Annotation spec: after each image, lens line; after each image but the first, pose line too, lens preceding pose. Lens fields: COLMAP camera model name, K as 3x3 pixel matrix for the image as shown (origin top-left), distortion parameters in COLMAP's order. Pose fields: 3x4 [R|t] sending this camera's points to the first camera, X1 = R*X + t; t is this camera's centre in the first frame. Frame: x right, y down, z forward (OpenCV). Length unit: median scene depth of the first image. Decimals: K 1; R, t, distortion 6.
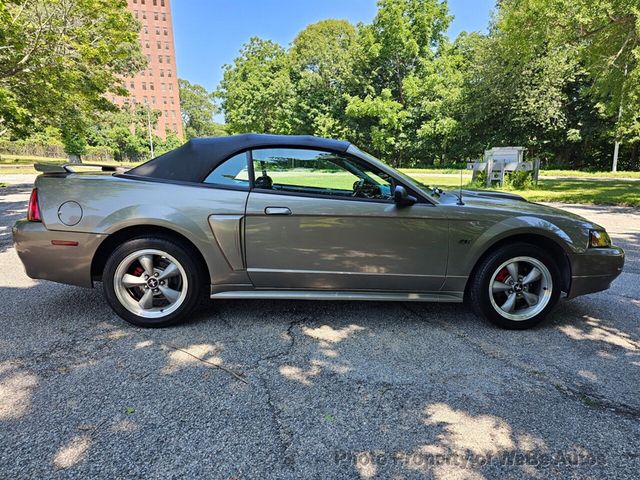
lens RADIAL K [[440.9, 0, 310.5], [0, 440.9, 252.3], [0, 0, 1]] dist [0.032039, -0.027346]
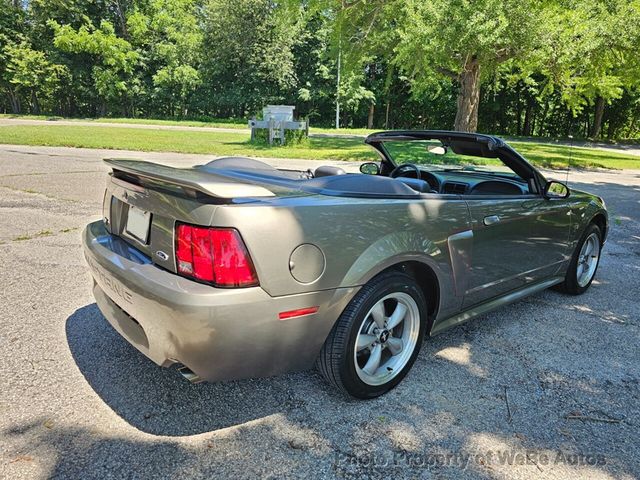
lens RADIAL K [[440.9, 0, 322.6], [0, 440.9, 260.0], [0, 0, 1]] dist [0.032039, -0.027346]
pose [[0.796345, -0.161172, 0.582973, -0.129498], [0.086782, 0.984317, 0.153585, -0.027077], [-0.598585, -0.071715, 0.797843, 0.075806]]
